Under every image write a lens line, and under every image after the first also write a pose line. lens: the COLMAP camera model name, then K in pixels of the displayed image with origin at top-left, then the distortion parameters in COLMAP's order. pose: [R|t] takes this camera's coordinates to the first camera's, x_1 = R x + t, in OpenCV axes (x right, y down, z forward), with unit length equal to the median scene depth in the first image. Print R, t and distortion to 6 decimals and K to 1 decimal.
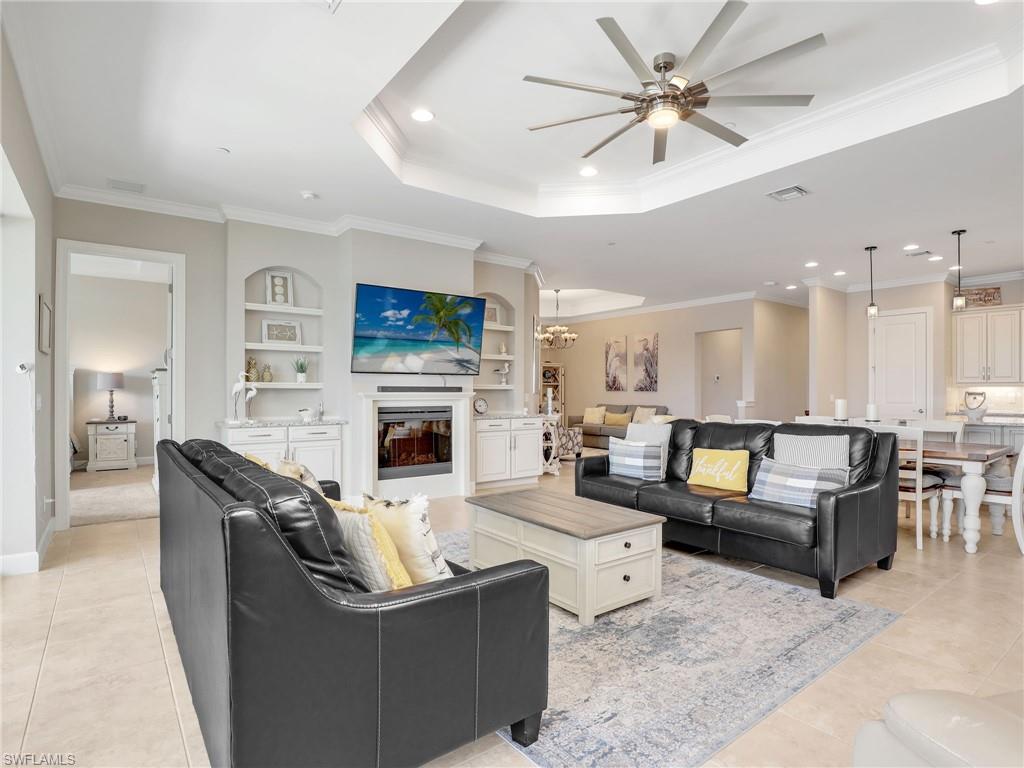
lens RADIAL K [[543.7, 0, 512.6], [0, 543.7, 391.1], [0, 0, 1]] dist [-0.029313, 0.000936]
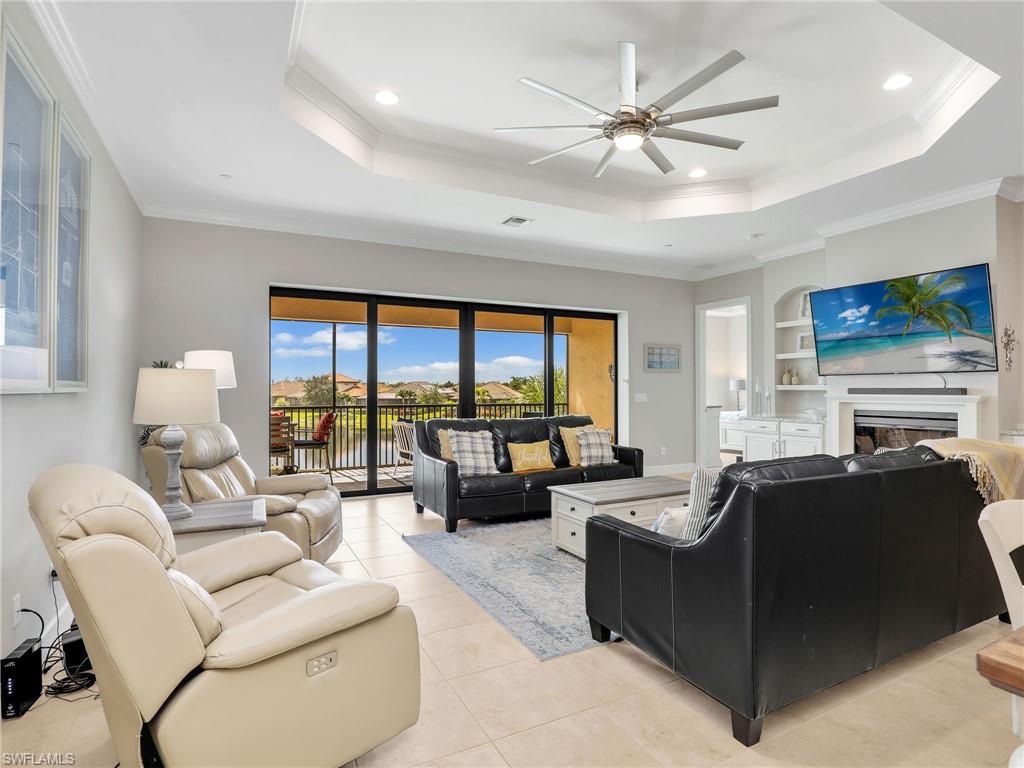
lens RADIAL K [[543.7, 0, 508.4], [0, 543.7, 386.4], [0, 0, 1]] dist [-0.029313, 0.000936]
pose [[-0.177587, -0.007657, -0.984075, 0.754148], [-0.001403, 0.999971, -0.007527, -0.003956], [0.984104, 0.000044, -0.177593, 0.521401]]
